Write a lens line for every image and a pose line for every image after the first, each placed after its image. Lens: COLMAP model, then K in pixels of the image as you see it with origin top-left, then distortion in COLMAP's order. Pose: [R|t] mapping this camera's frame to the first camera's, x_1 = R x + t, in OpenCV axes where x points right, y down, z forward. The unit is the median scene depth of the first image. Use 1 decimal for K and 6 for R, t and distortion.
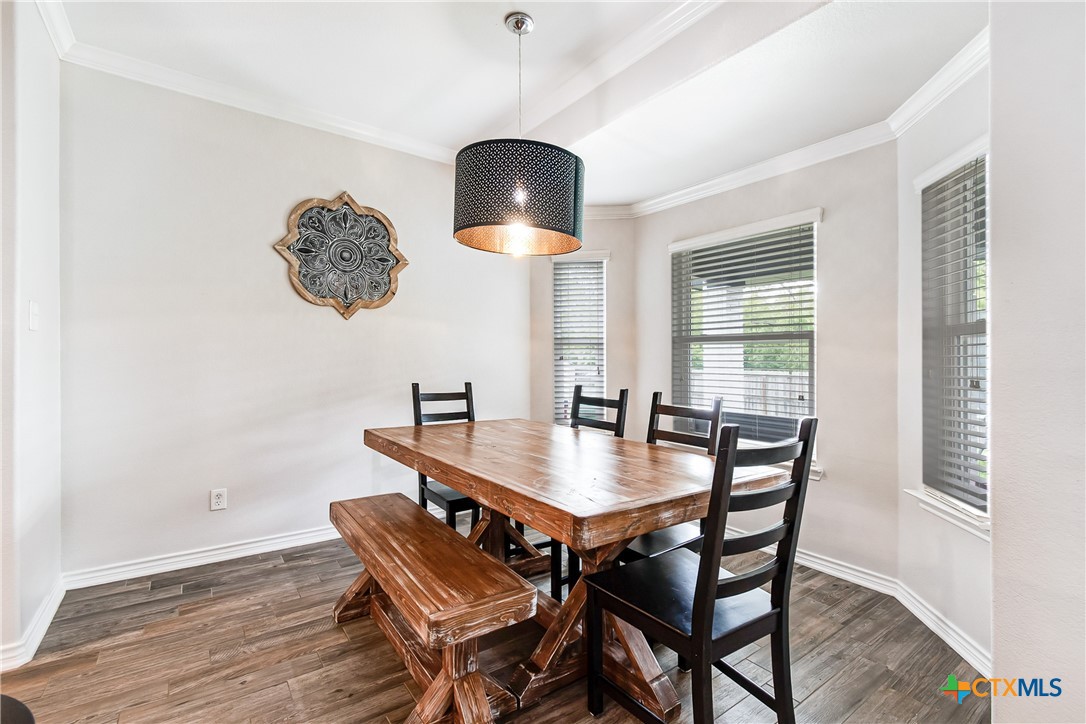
lens RADIAL K [[483.9, 0, 543.0], [0, 483.9, 362.0], [0, 0, 1]] dist [0.009879, -0.004631]
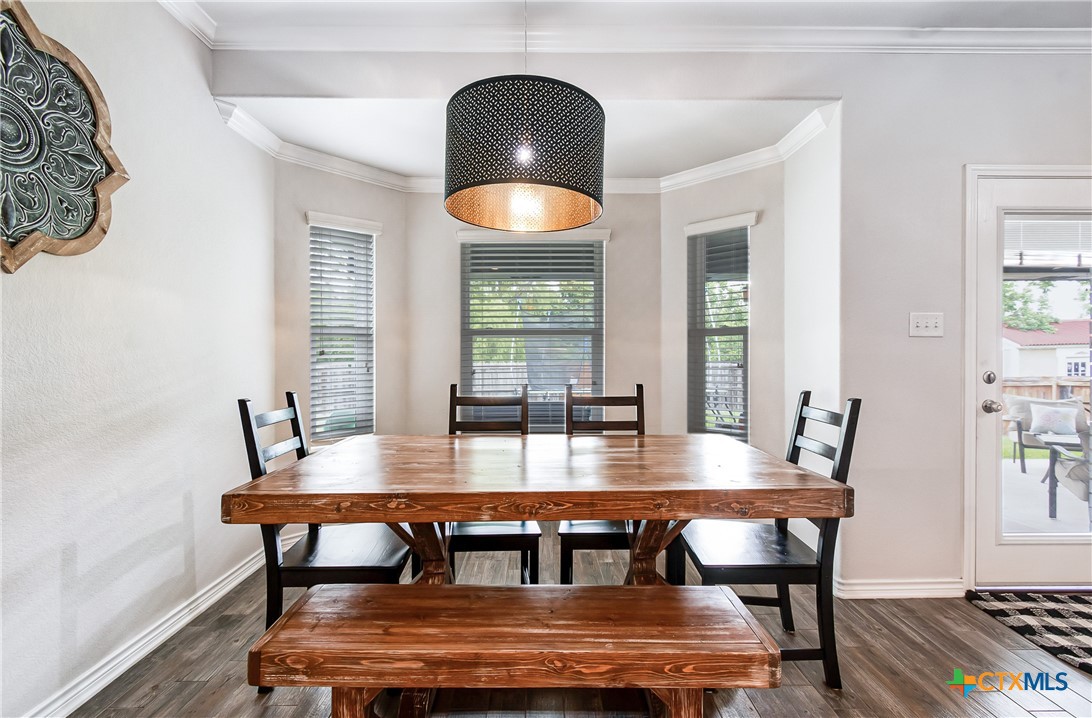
lens RADIAL K [[493.8, 0, 546.0], [0, 493.8, 359.0], [0, 0, 1]] dist [-0.009461, -0.000076]
pose [[0.582932, -0.021348, 0.812240, -0.473289], [0.012914, 0.999772, 0.017008, -0.008699], [-0.812418, 0.000574, 0.583075, 0.326245]]
